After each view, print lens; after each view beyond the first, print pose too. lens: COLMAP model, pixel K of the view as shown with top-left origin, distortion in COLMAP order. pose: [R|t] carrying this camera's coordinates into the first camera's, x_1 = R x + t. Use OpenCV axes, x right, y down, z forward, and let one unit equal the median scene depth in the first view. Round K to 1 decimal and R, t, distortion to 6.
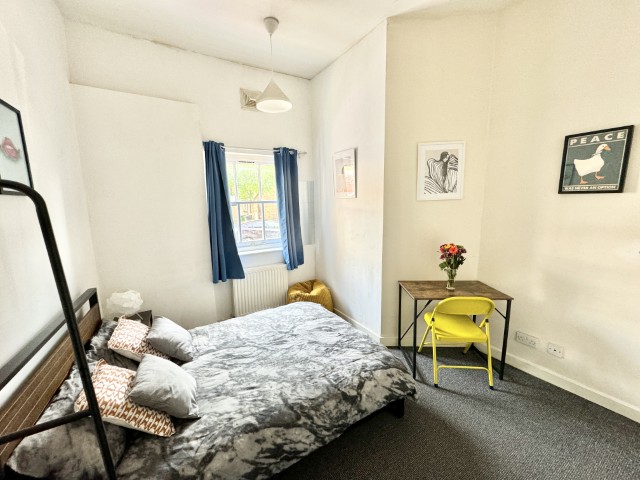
lens RADIAL K [[254.5, 0, 318.4], [0, 254.5, 240.2], [0, 0, 1]] dist [-0.004382, 0.000087]
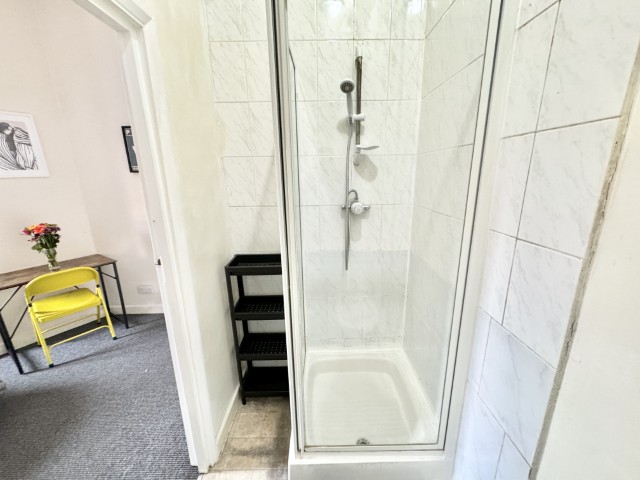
lens RADIAL K [[254.5, 0, 320.6], [0, 254.5, 241.6], [0, 0, 1]] dist [-0.004382, 0.000087]
pose [[0.500670, -0.212207, 0.839224, 0.263080], [0.138464, 0.976636, 0.164347, 0.077386], [-0.854492, 0.033919, 0.518355, -0.452115]]
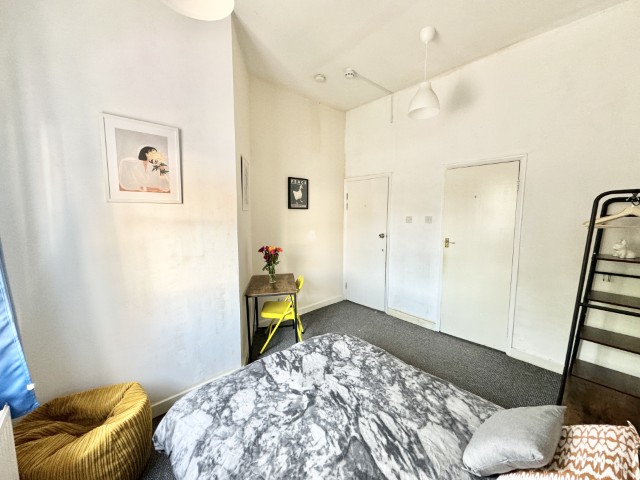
lens RADIAL K [[254.5, 0, 319.9], [0, 254.5, 240.9], [0, 0, 1]] dist [-0.004382, 0.000087]
pose [[-0.195638, -0.083842, 0.977086, -0.807593], [0.153654, 0.981412, 0.114979, -0.126965], [-0.968564, 0.172628, -0.179118, 1.094282]]
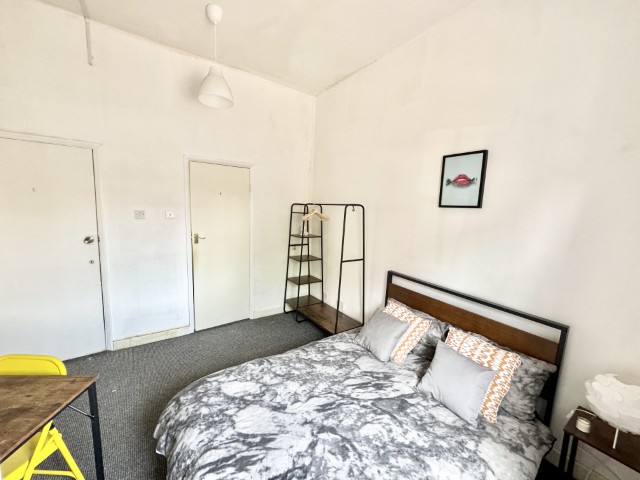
lens RADIAL K [[254.5, 0, 321.5], [0, 254.5, 238.9], [0, 0, 1]] dist [-0.004382, 0.000087]
pose [[-0.995669, -0.005816, -0.092790, -0.069413], [-0.031160, 0.961193, 0.274111, -0.243881], [0.087595, 0.275815, -0.957211, 1.540765]]
